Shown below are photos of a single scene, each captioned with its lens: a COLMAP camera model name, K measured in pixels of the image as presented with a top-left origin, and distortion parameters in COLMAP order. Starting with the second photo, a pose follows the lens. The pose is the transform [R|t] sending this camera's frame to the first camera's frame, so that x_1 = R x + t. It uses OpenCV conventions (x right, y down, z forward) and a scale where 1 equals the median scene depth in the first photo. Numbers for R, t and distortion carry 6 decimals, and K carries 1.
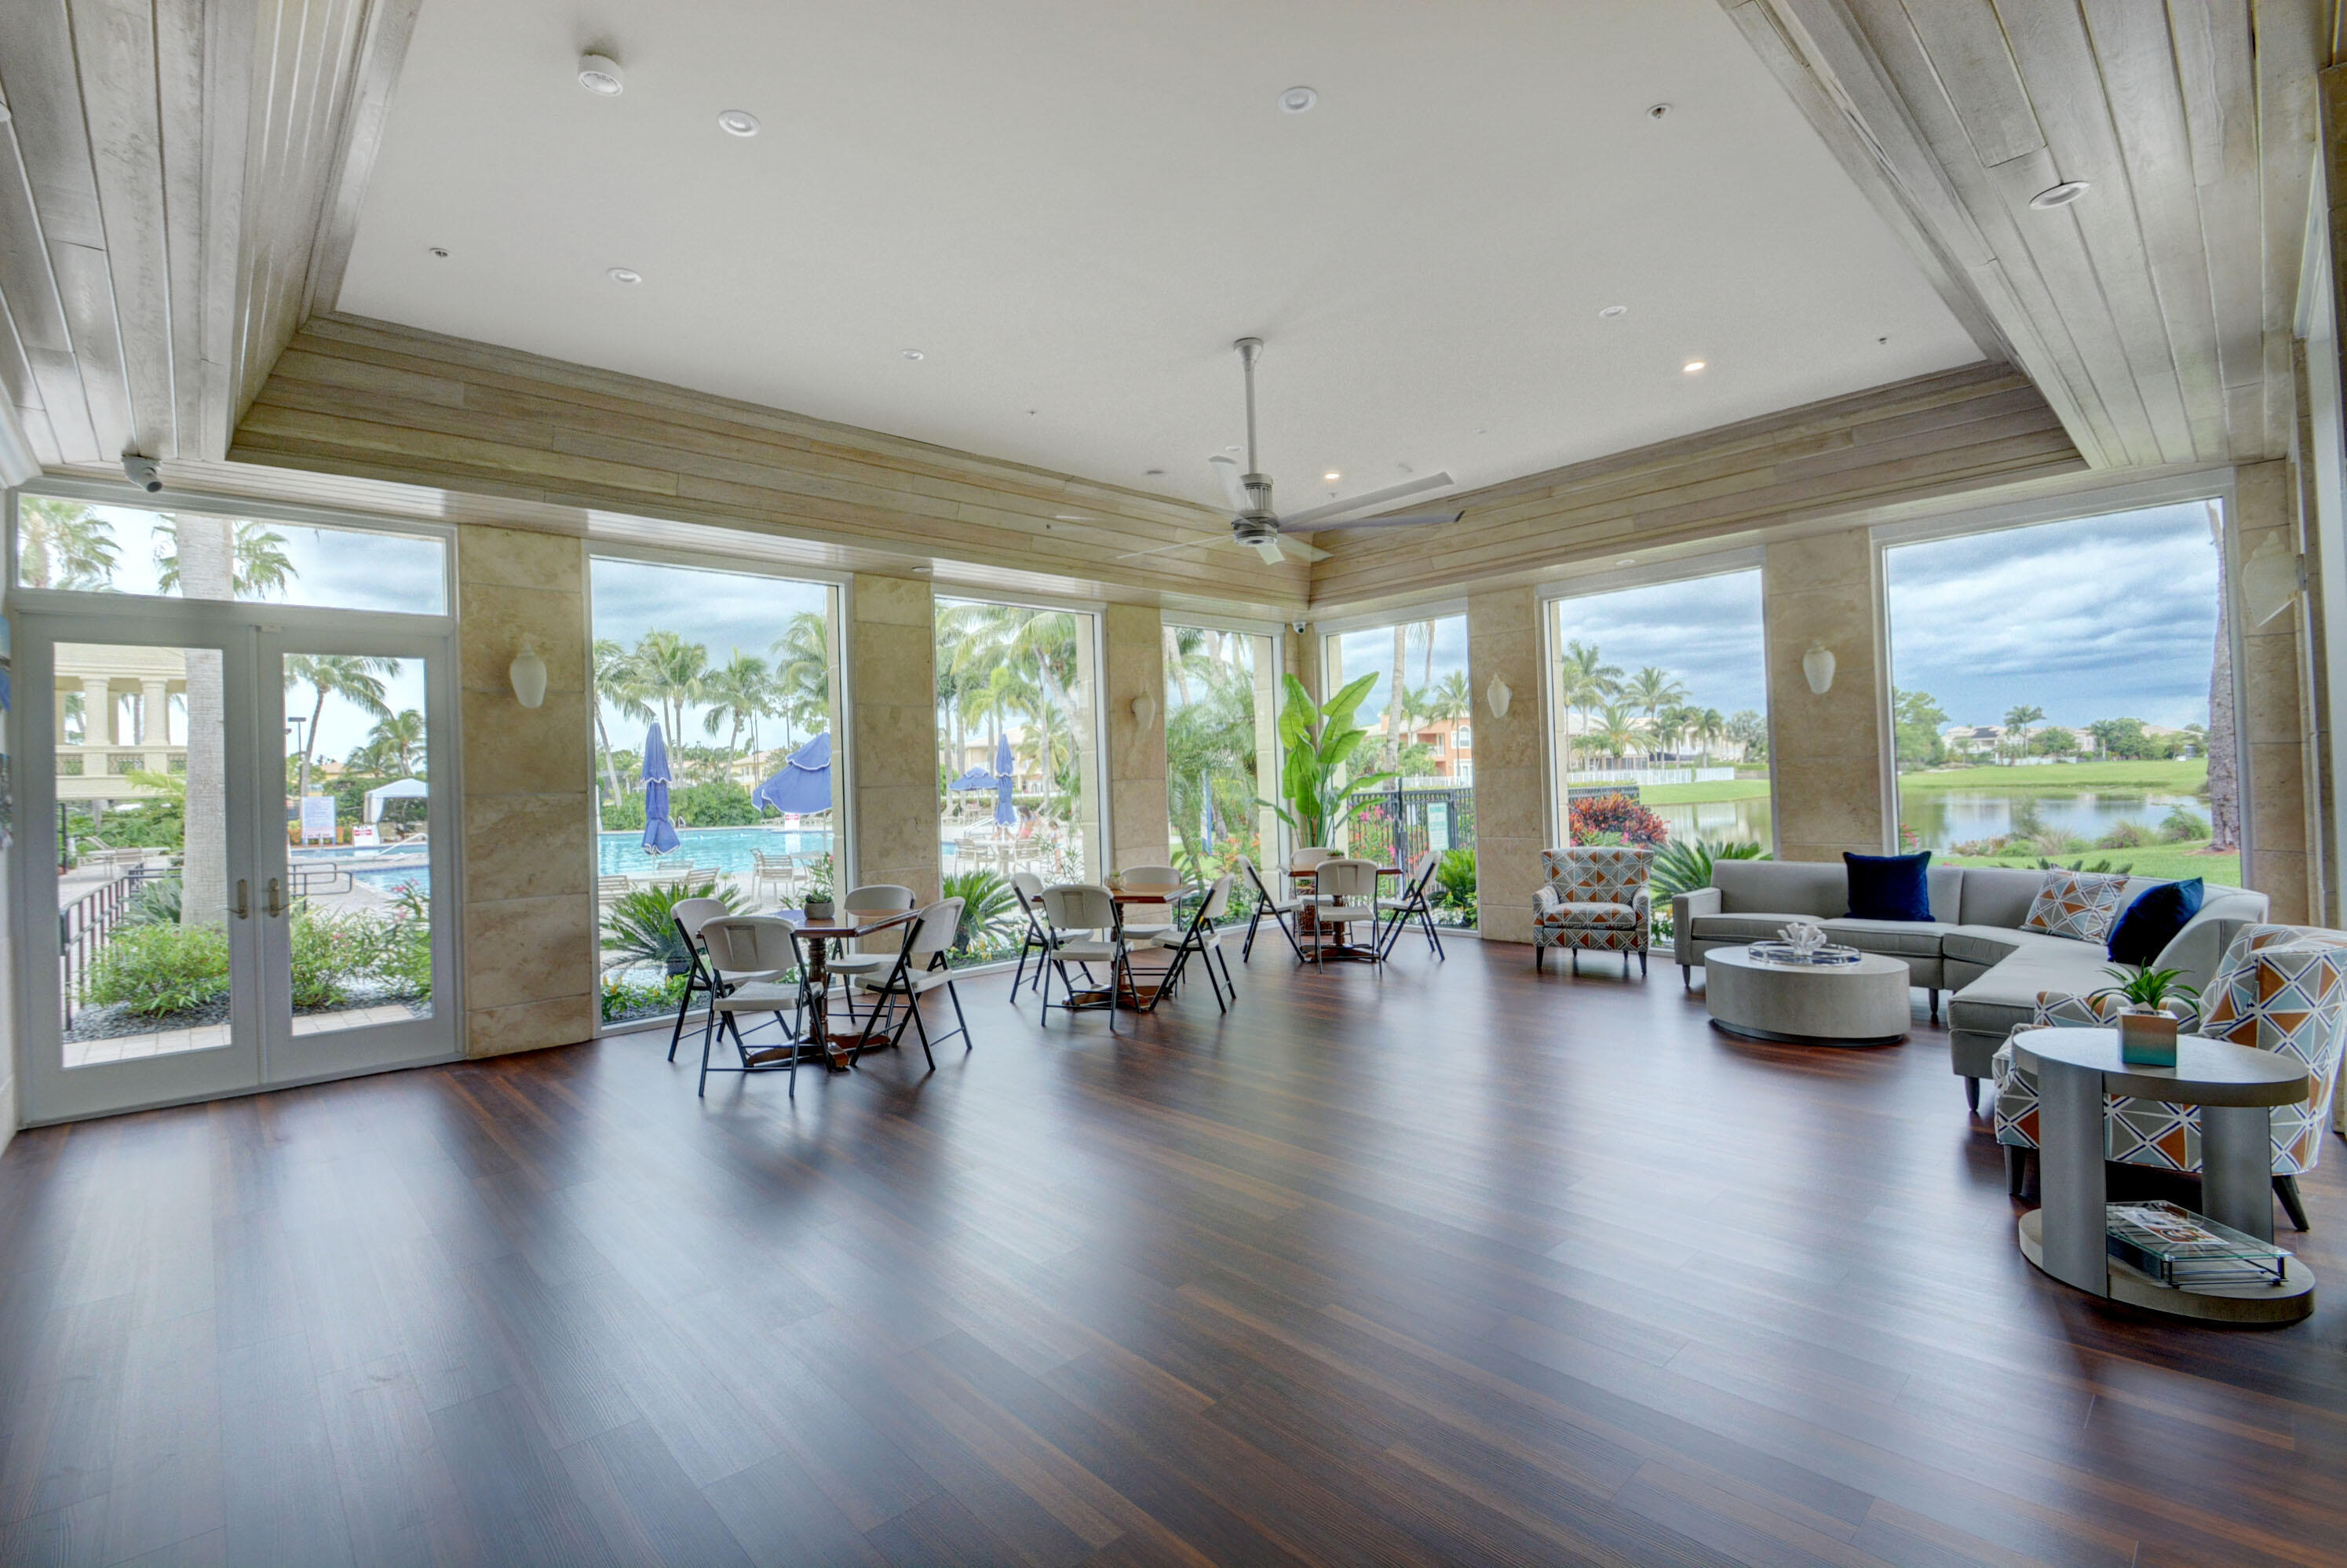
lens RADIAL K [[1042.5, 0, 1164.2], [0, 1042.5, 779.5], [0, 0, 1]] dist [-0.001758, -0.000167]
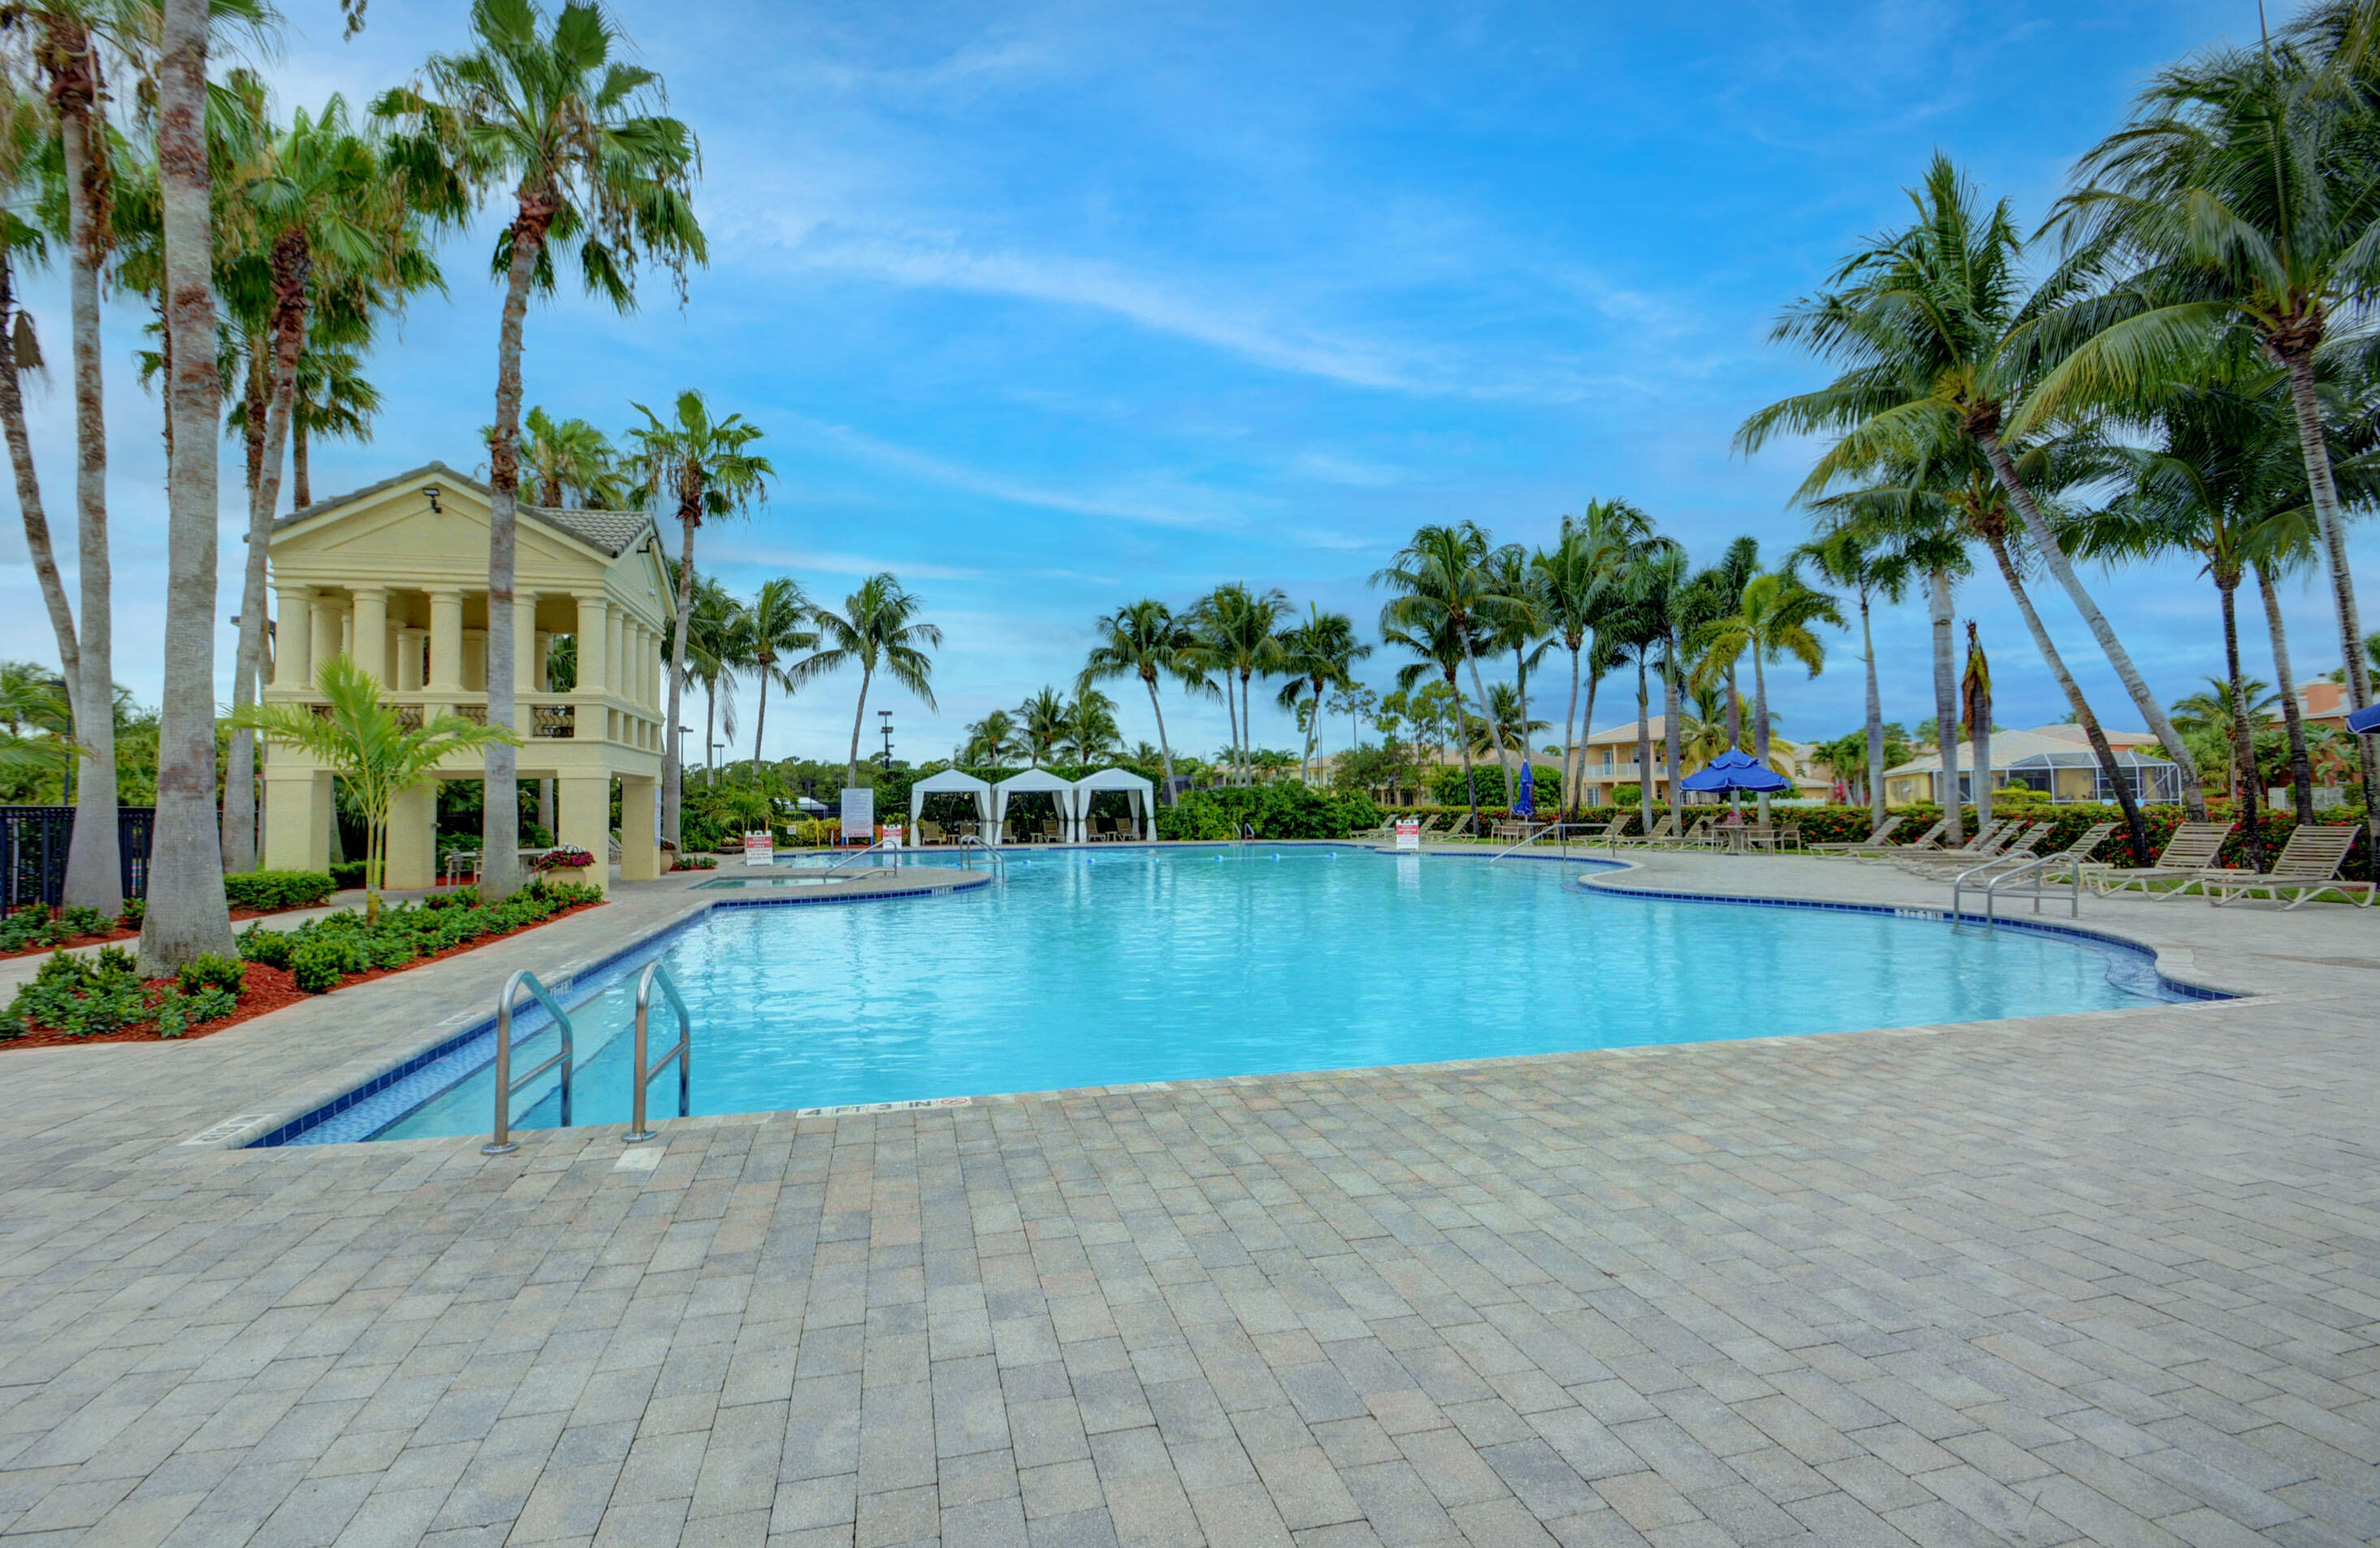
lens RADIAL K [[1080.2, 0, 1212.4], [0, 1080.2, 785.3], [0, 0, 1]] dist [0.000620, 0.000282]
pose [[0.895172, 0.010471, -0.445599, -0.139313], [-0.013005, 0.999912, -0.002630, 0.009901], [0.445532, 0.008149, 0.895229, 0.291963]]
